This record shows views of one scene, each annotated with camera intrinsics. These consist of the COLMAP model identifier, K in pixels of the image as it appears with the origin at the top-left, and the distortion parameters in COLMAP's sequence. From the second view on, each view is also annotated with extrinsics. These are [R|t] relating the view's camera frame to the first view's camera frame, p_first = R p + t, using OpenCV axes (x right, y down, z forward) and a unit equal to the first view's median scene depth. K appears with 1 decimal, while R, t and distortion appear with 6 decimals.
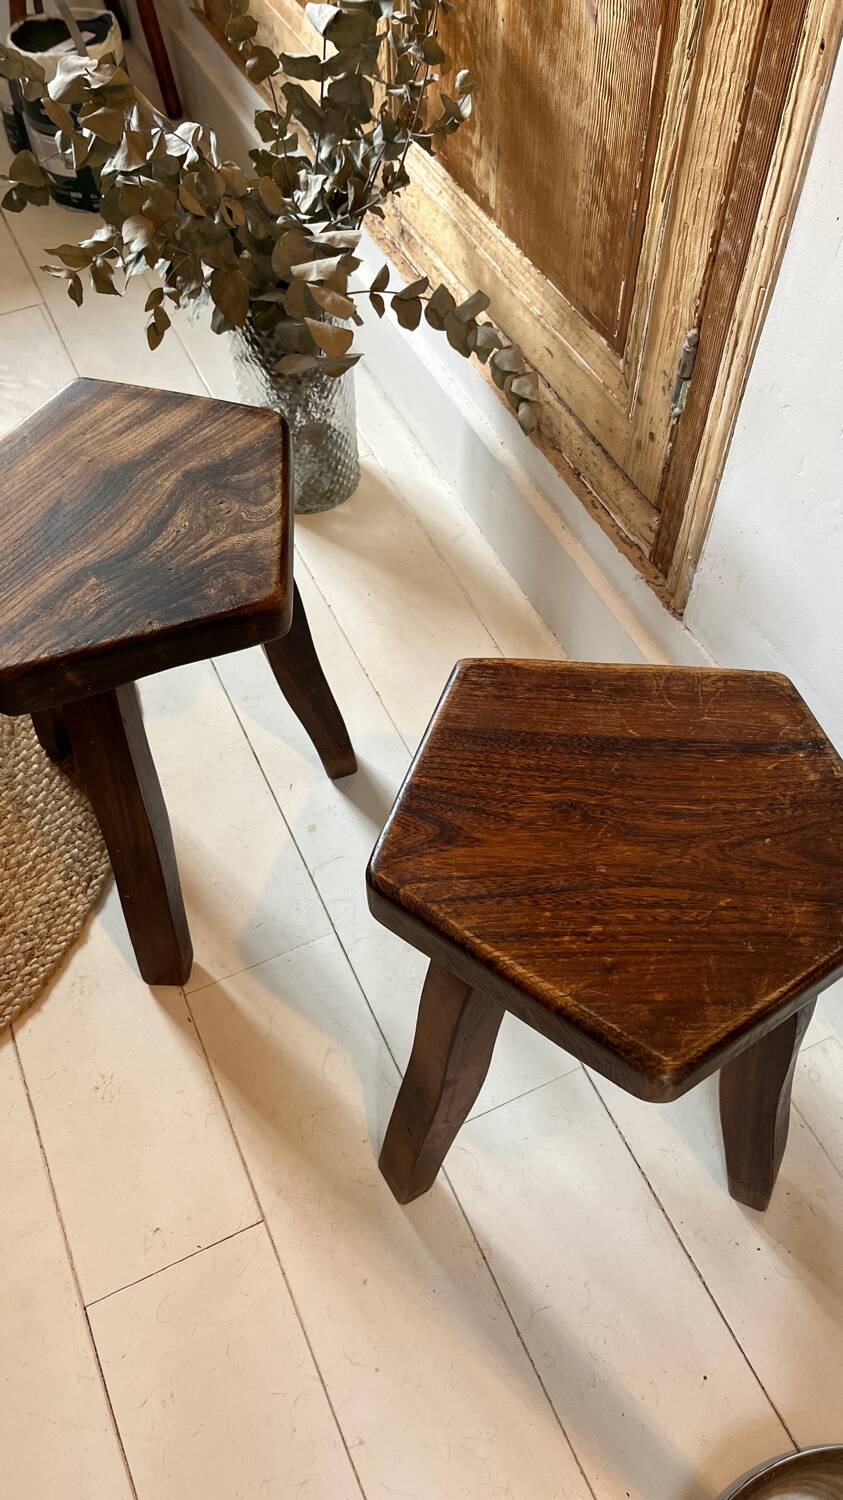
lens RADIAL K [[1154.8, 0, 425.6], [0, 1154.8, 749.7], [0, 0, 1]] dist [0.050812, -0.065356]
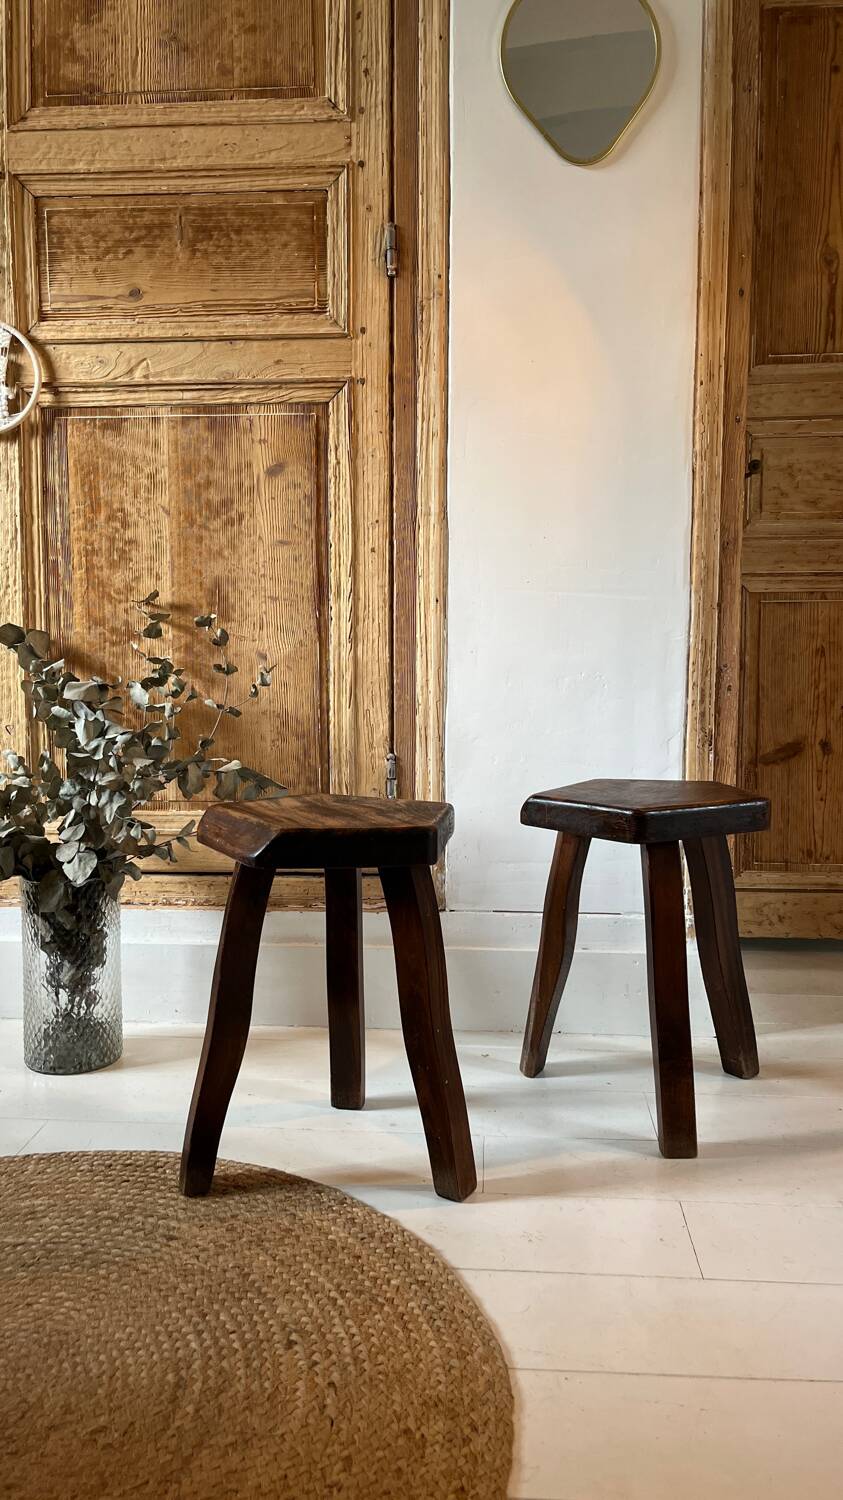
lens RADIAL K [[1154.8, 0, 402.4], [0, 1154.8, 727.2], [0, 0, 1]] dist [0.050812, -0.065356]
pose [[0.499237, -0.071162, 0.863538, -1.540859], [0.704166, 0.614053, -0.356497, 0.347572], [-0.504889, 0.786050, 0.356667, 0.263999]]
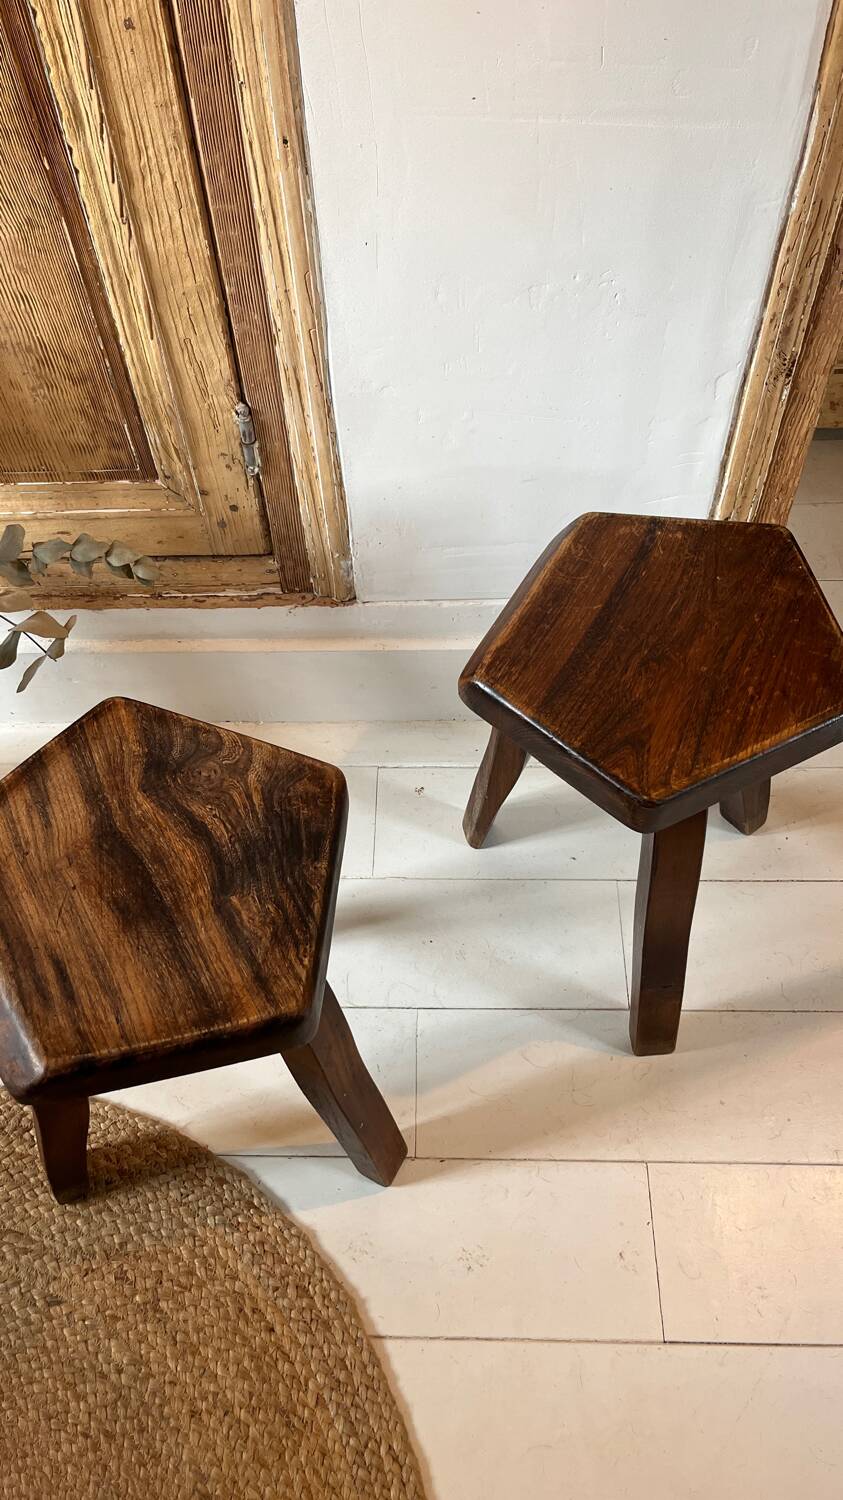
lens RADIAL K [[1154.8, 0, 416.4], [0, 1154.8, 753.0], [0, 0, 1]] dist [0.050812, -0.065356]
pose [[0.440285, -0.735470, 0.515009, -0.572598], [0.750241, 0.616466, 0.238972, -0.307949], [-0.493242, 0.281165, 0.823200, 0.062150]]
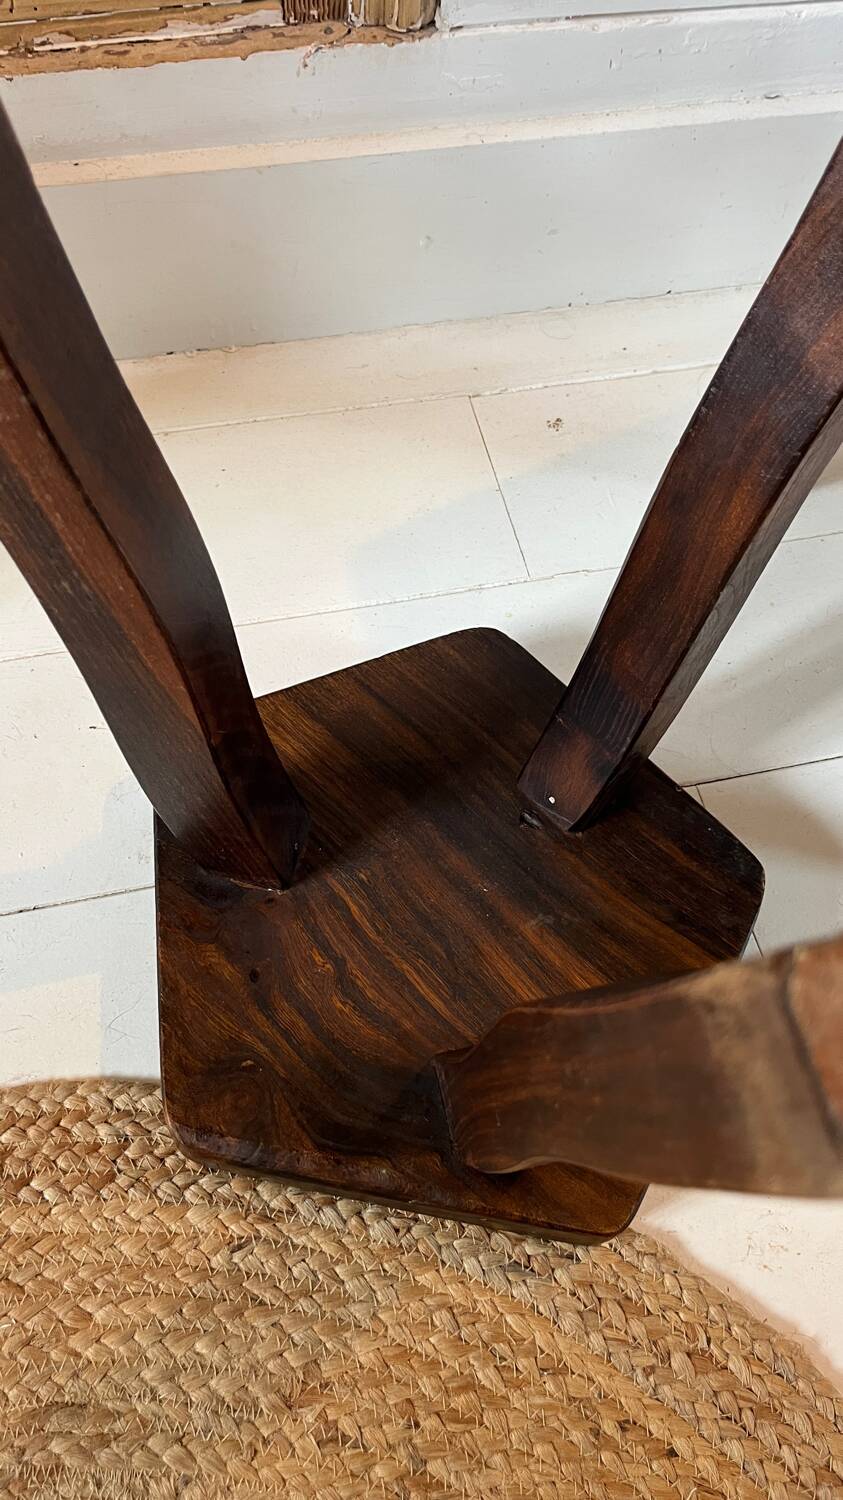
lens RADIAL K [[1149.6, 0, 422.5], [0, 1149.6, 737.7], [0, 0, 1]] dist [0.031490, -0.052893]
pose [[0.195978, -0.862015, 0.467464, -0.448345], [0.752708, 0.437779, 0.491712, -0.304948], [-0.628509, 0.255499, 0.734641, 0.815933]]
